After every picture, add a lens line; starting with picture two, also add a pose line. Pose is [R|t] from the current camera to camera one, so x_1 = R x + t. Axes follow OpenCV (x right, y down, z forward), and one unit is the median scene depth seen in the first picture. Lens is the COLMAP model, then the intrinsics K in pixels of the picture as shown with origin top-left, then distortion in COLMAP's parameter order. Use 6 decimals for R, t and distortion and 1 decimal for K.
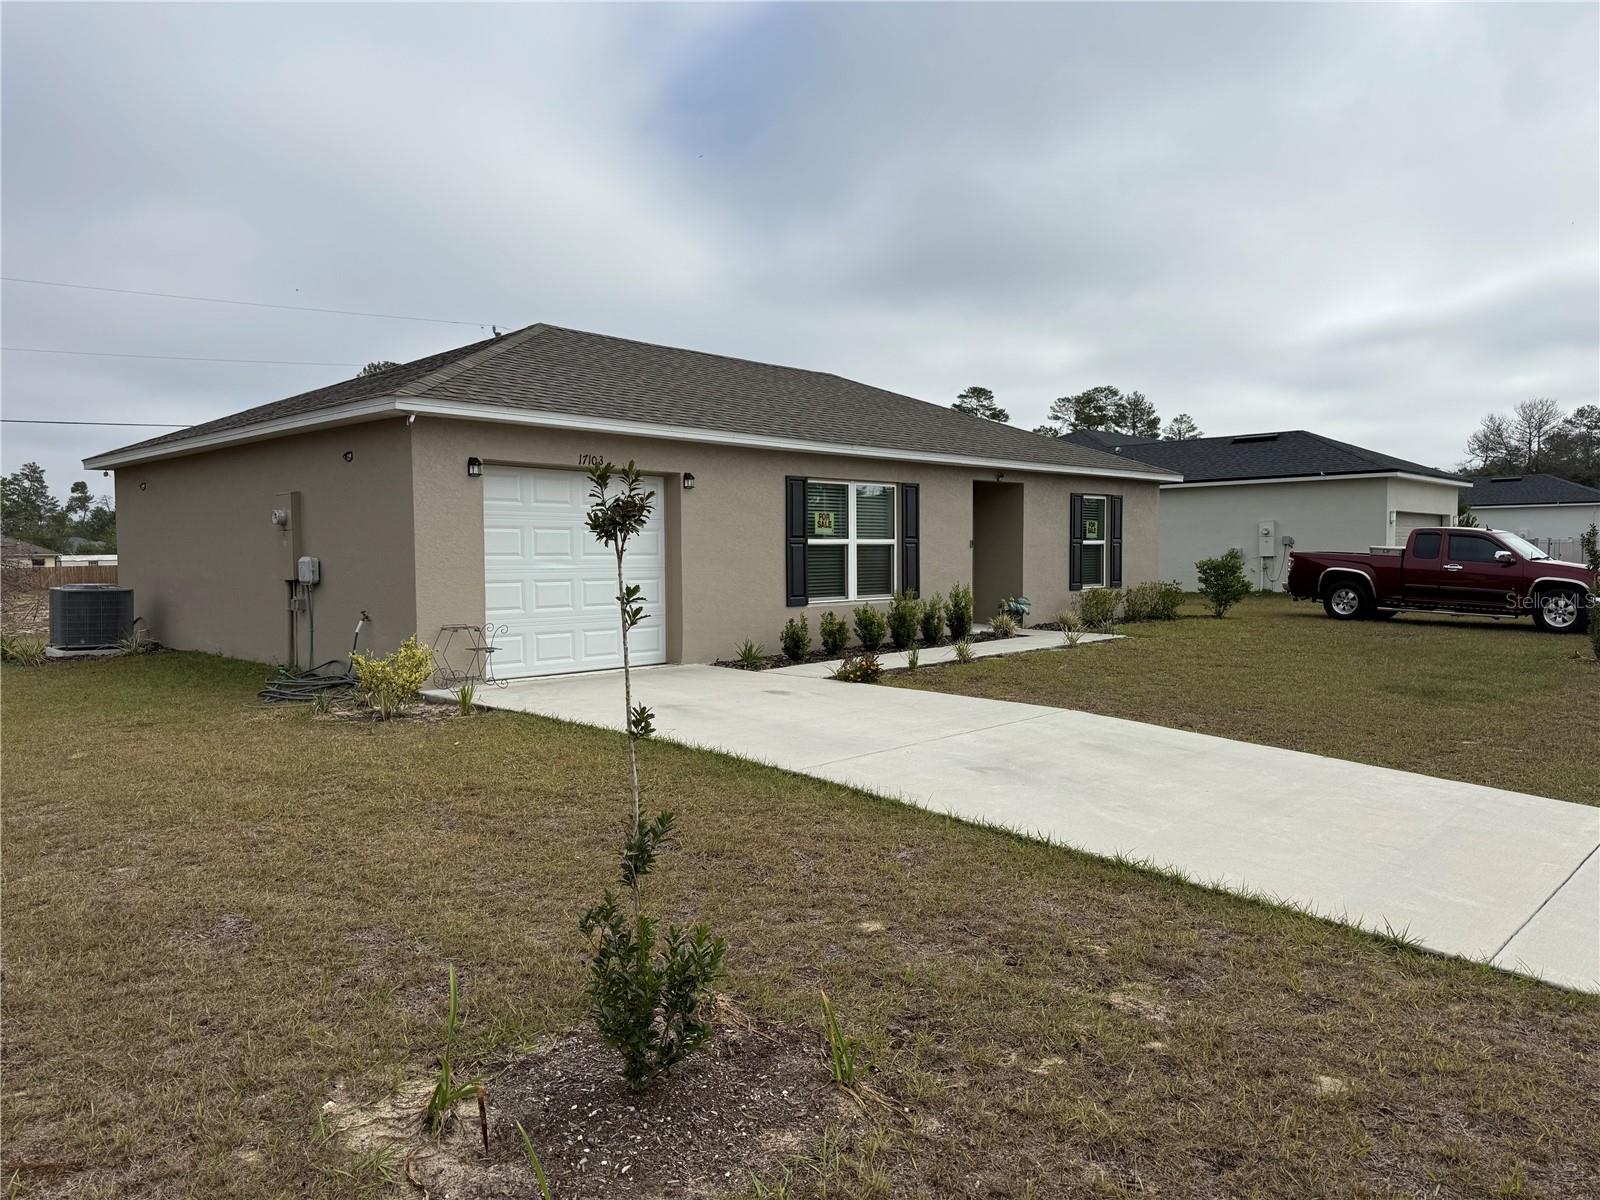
lens RADIAL K [[1121.6, 0, 803.2], [0, 1121.6, 602.9], [0, 0, 1]] dist [0.098179, -0.120846]
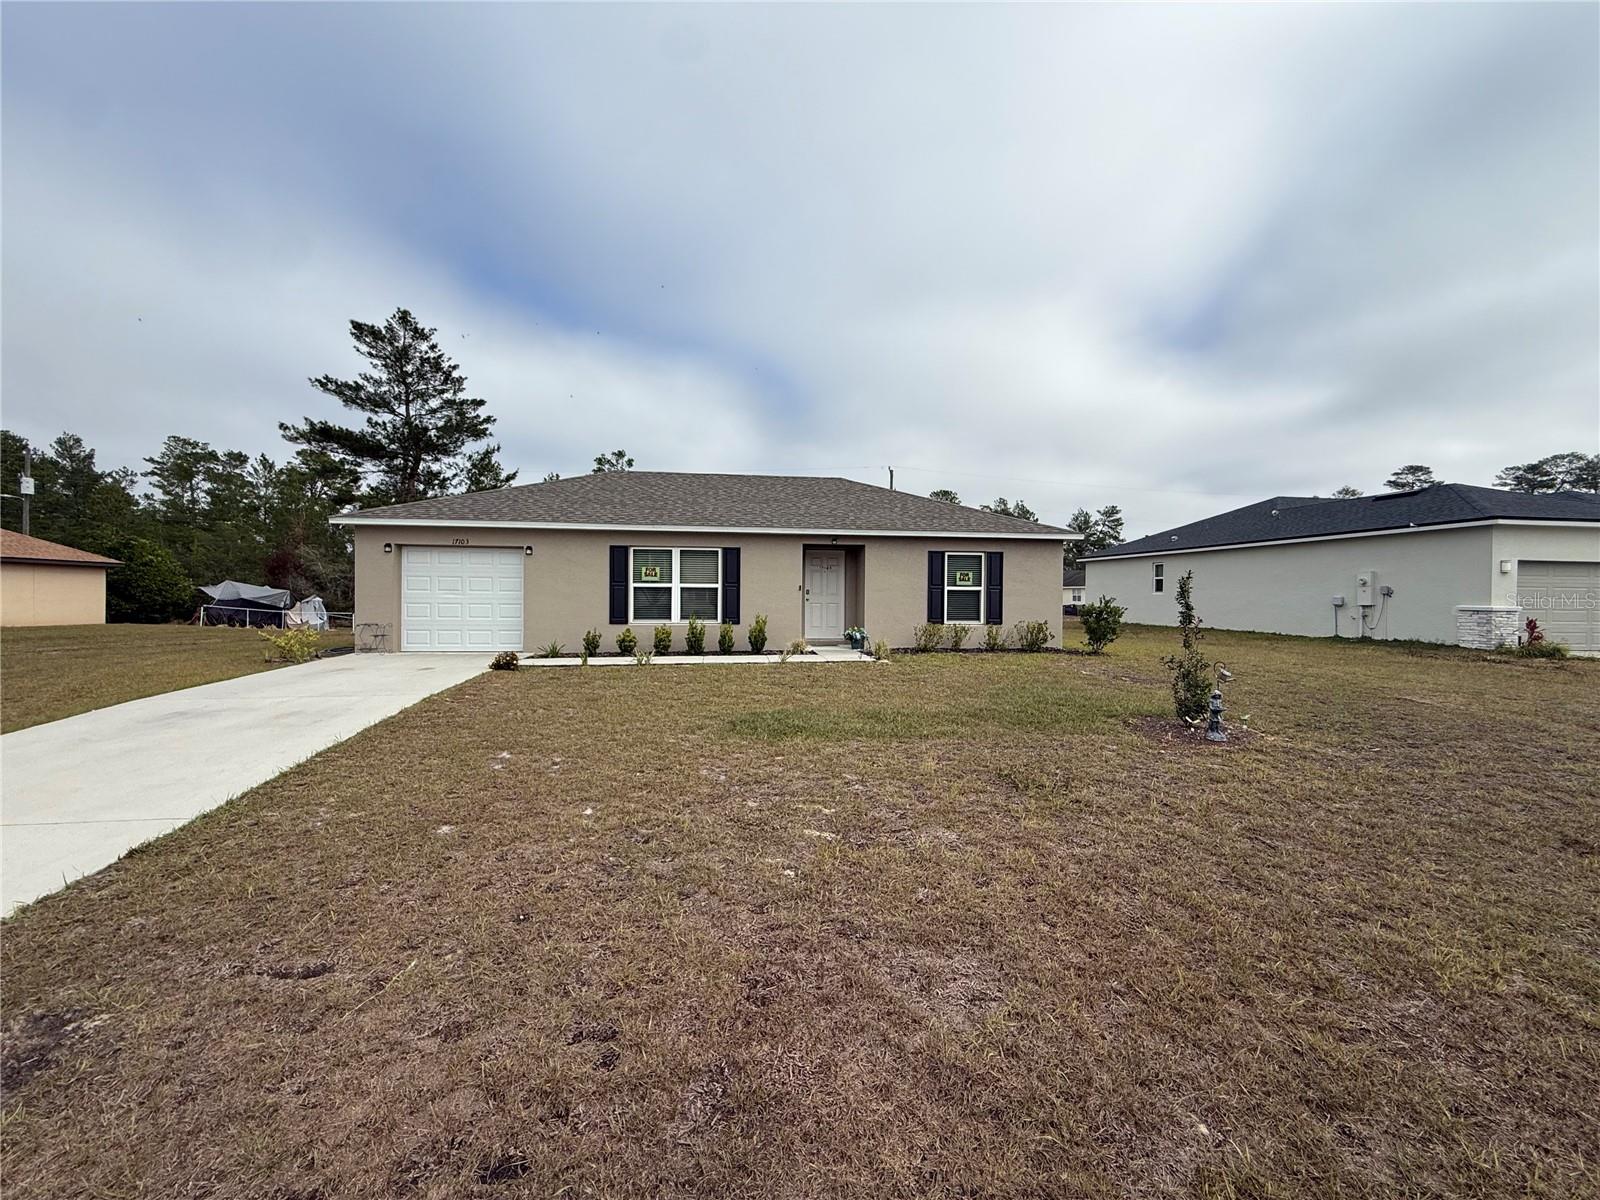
lens RADIAL K [[637.4, 0, 795.9], [0, 637.4, 598.4], [0, 0, 1]] dist [-0.000809, 0.000302]
pose [[0.773702, 0.018703, -0.633274, 0.663566], [-0.042203, 0.998865, -0.022061, -0.020869], [0.632143, 0.043795, 0.773613, 0.365223]]
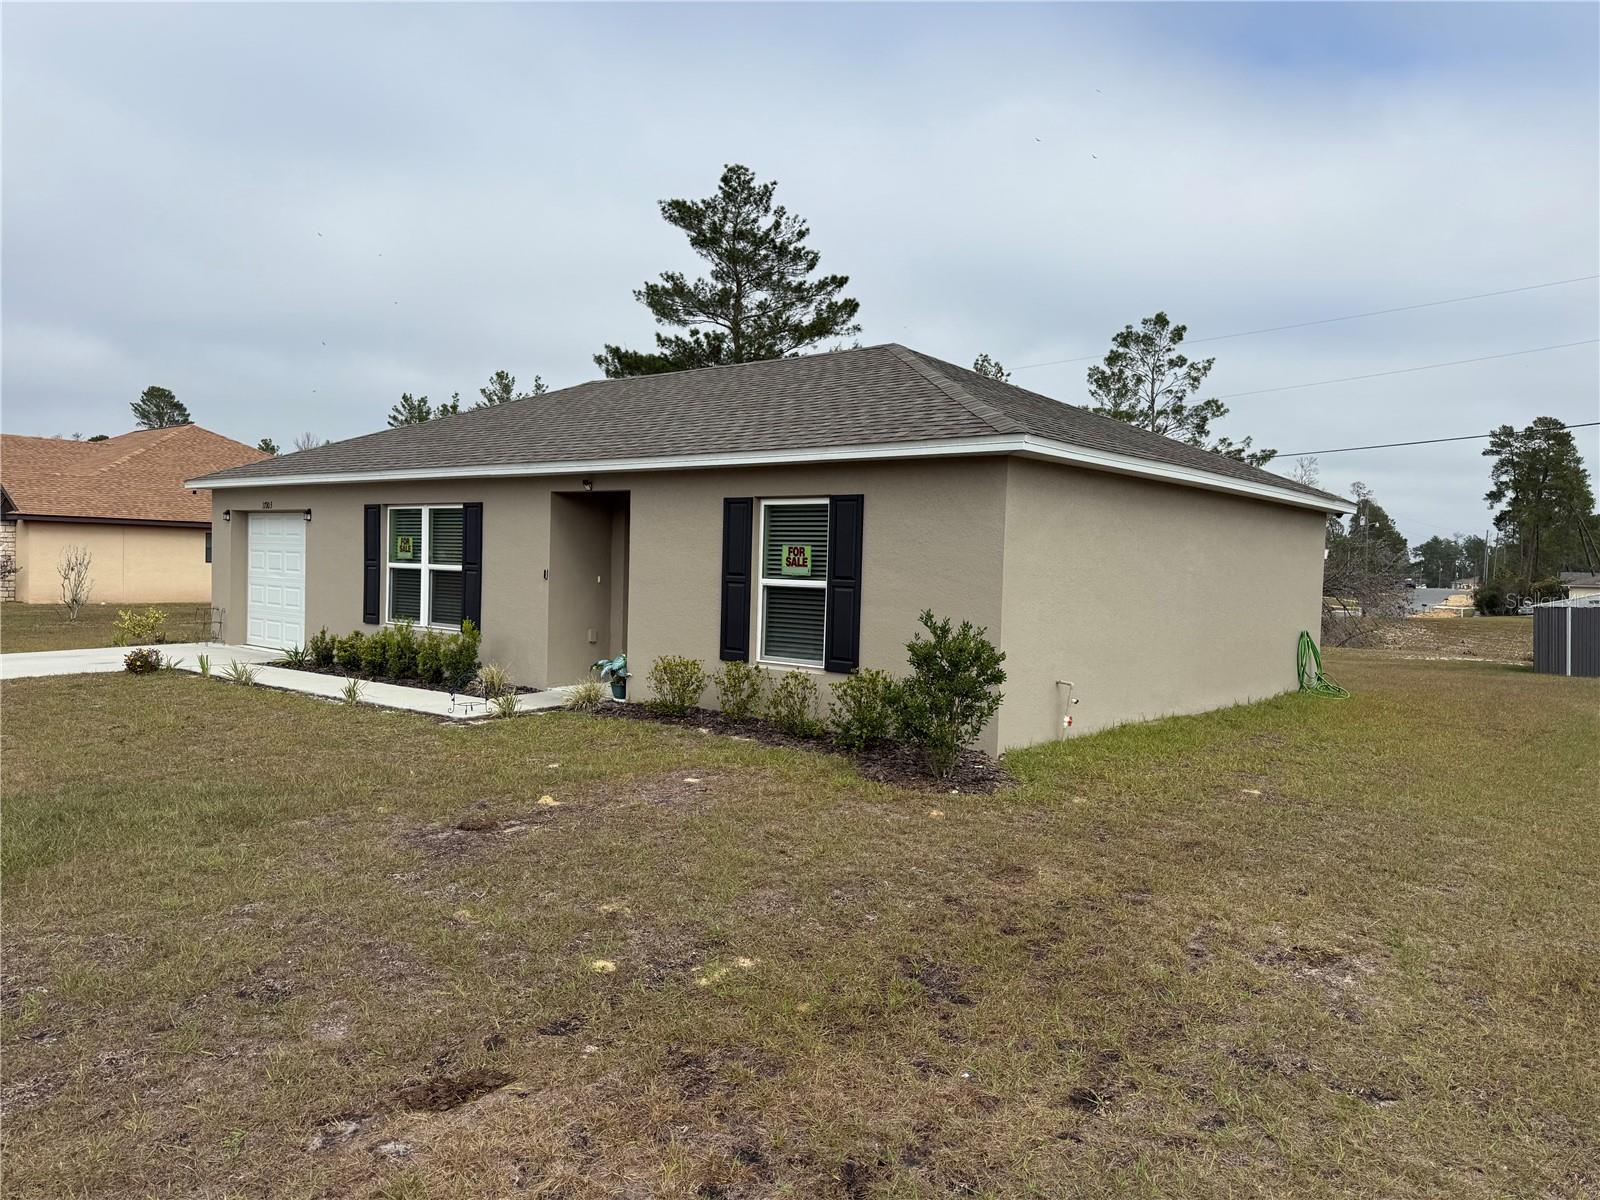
lens RADIAL K [[1121.6, 0, 803.2], [0, 1121.6, 602.9], [0, 0, 1]] dist [0.098179, -0.120846]
pose [[0.051382, 0.044976, -0.997666, 0.937006], [-0.072330, 0.996529, 0.041200, -0.078016], [0.996056, 0.070044, 0.054457, 1.136510]]
